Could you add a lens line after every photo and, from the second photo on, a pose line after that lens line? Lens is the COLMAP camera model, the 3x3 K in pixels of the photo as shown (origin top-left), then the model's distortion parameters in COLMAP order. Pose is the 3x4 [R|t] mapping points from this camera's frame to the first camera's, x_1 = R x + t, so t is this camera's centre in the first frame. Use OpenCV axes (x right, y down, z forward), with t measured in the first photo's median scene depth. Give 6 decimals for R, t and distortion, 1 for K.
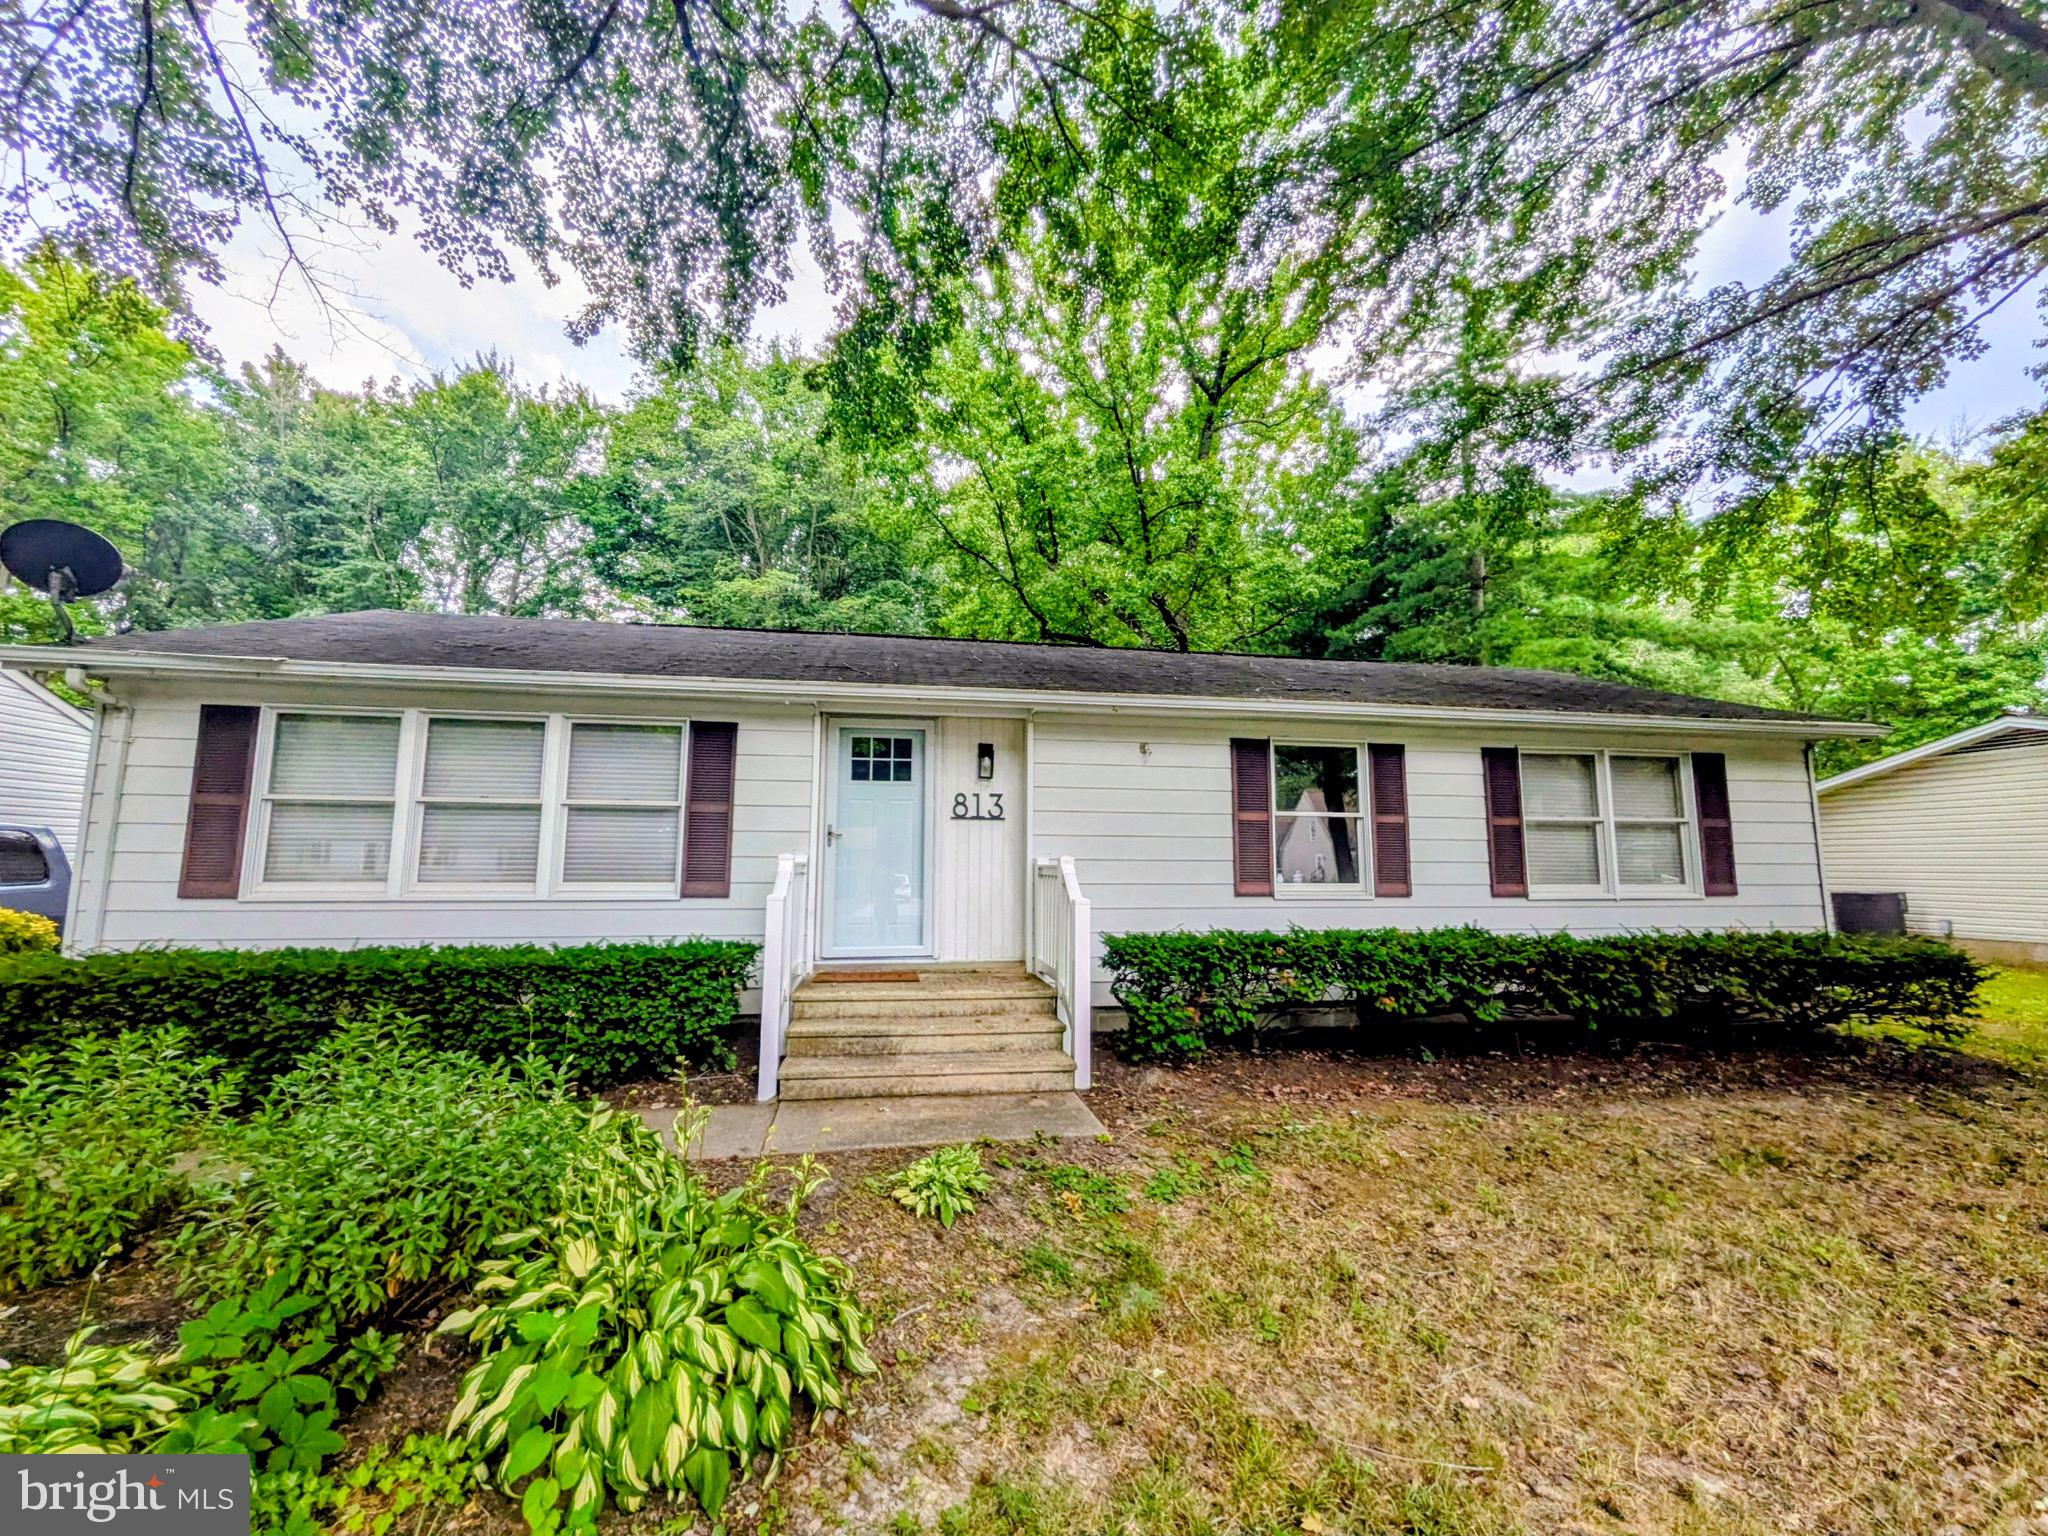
lens RADIAL K [[820.3, 0, 1021.4], [0, 820.3, 771.1], [0, 0, 1]] dist [0.002105, 0.000110]
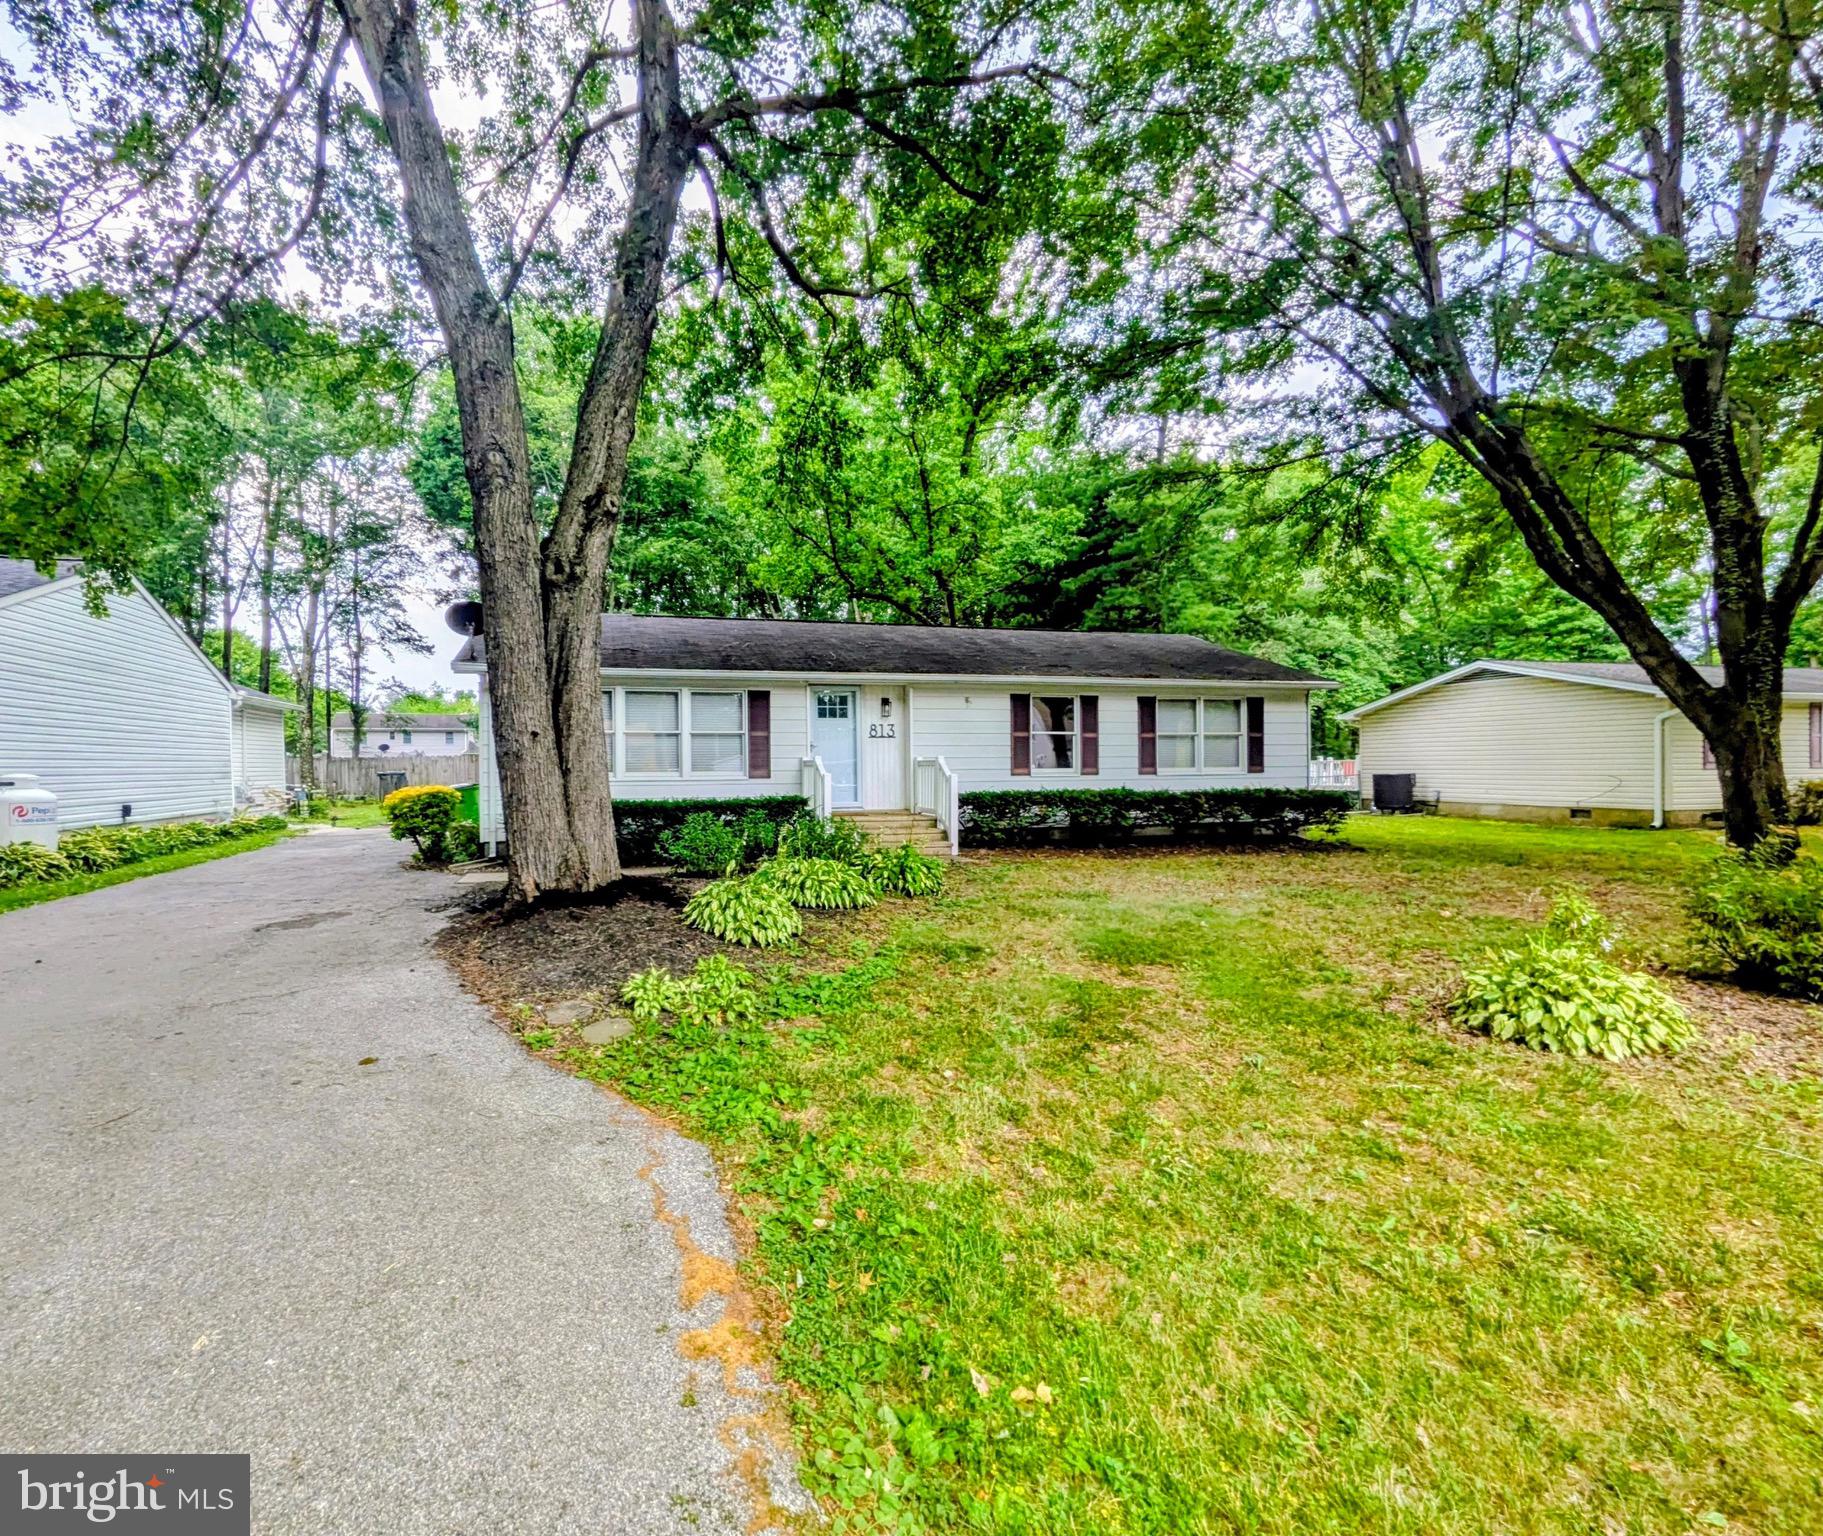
lens RADIAL K [[814.6, 0, 797.1], [0, 814.6, 776.8], [0, 0, 1]] dist [0.000985, -0.000058]
pose [[0.997700, -0.013920, 0.066336, -0.376773], [0.005568, 0.992210, 0.124450, -0.088924], [-0.067552, -0.123795, 0.990006, -0.890042]]
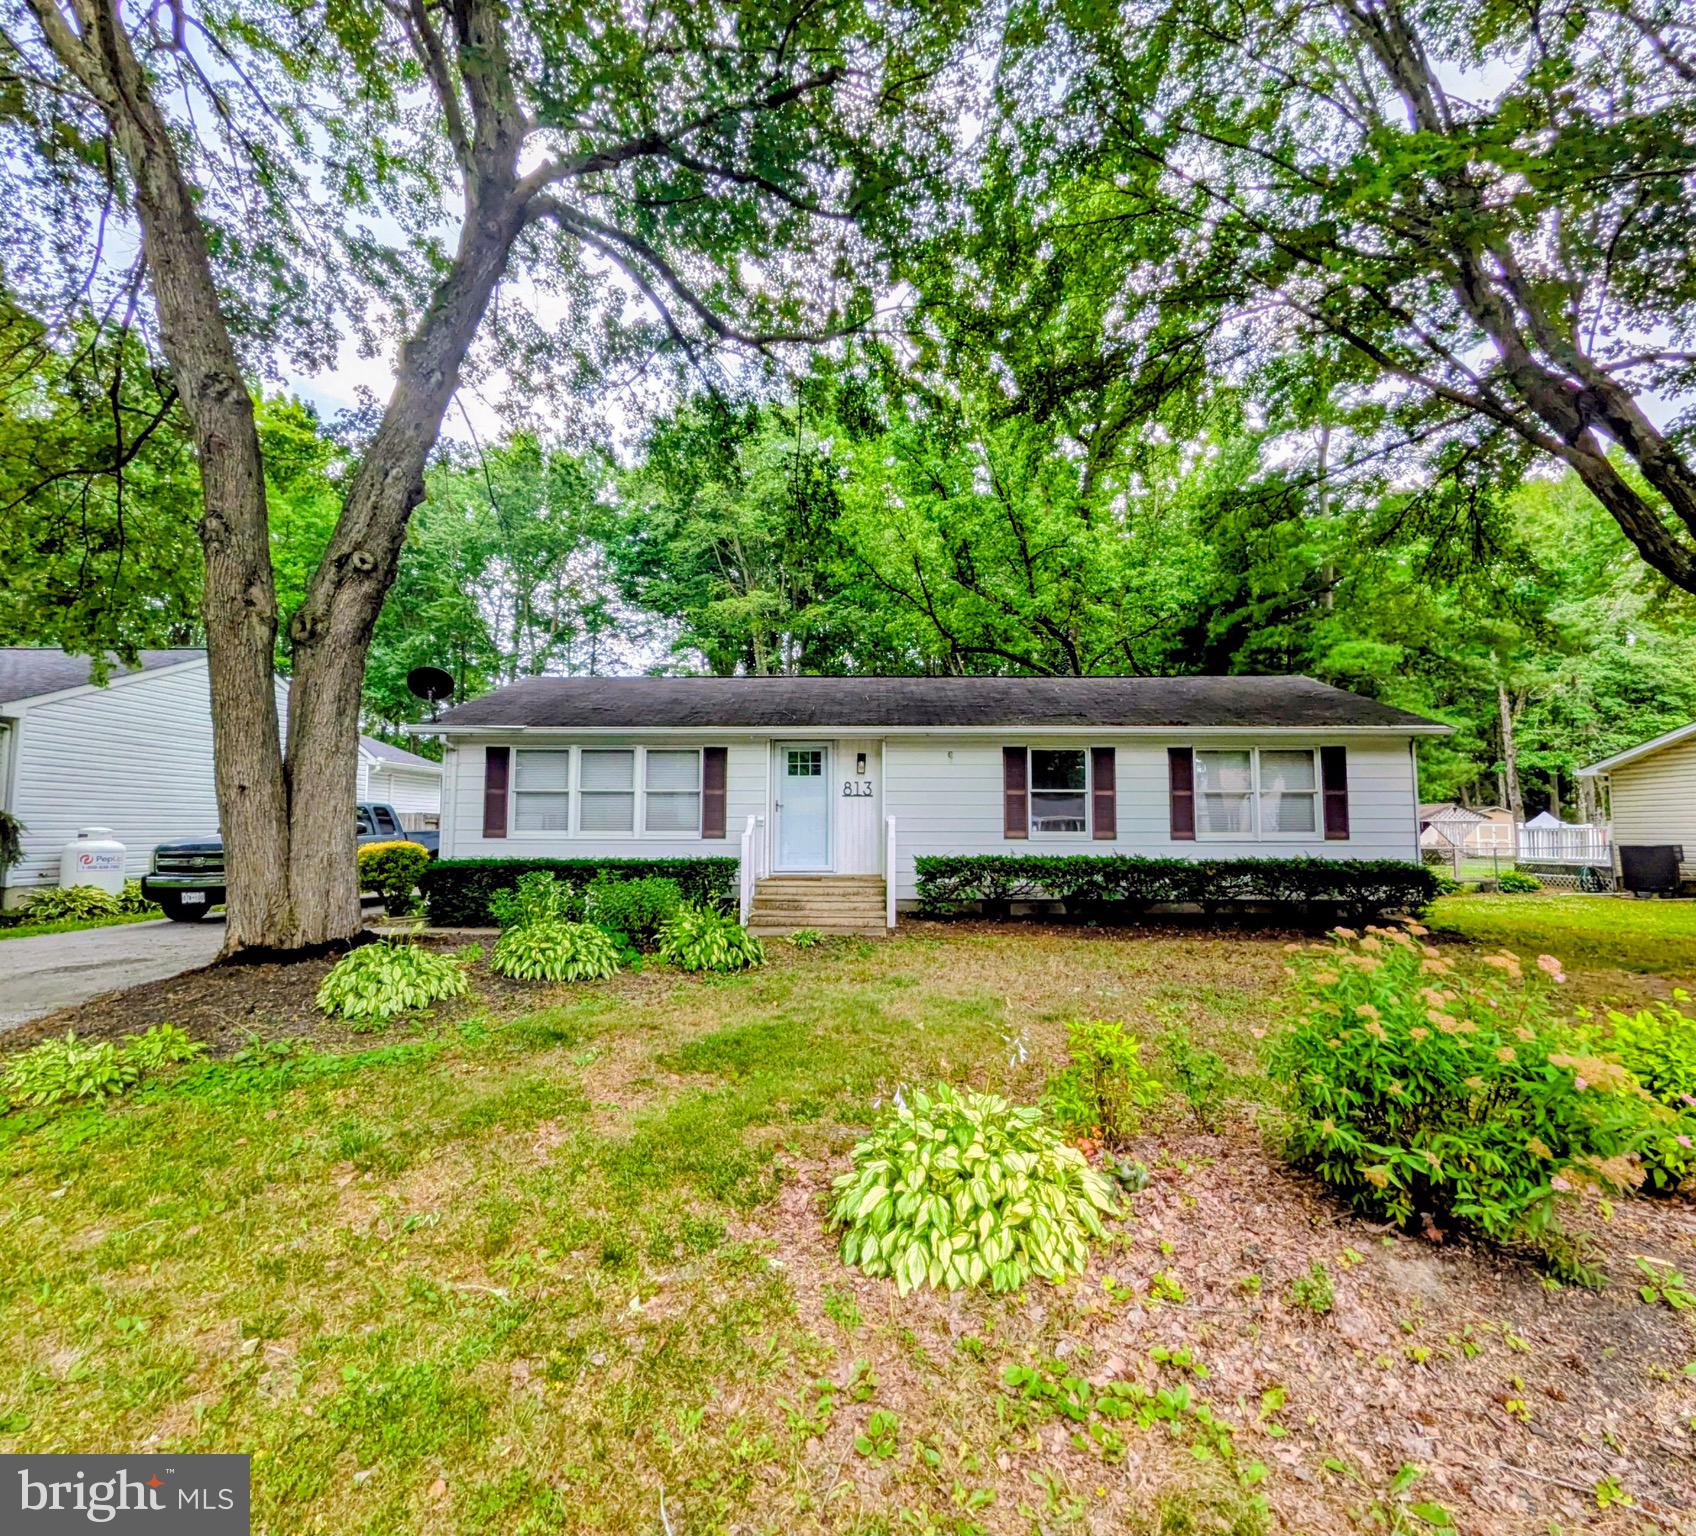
lens RADIAL K [[817.8, 0, 859.4], [0, 817.8, 769.4], [0, 0, 1]] dist [0.003168, 0.001176]
pose [[0.983283, -0.017087, -0.181278, 0.270752], [0.023709, 0.999126, 0.034426, -0.059391], [0.180531, -0.038149, 0.982829, -0.735489]]
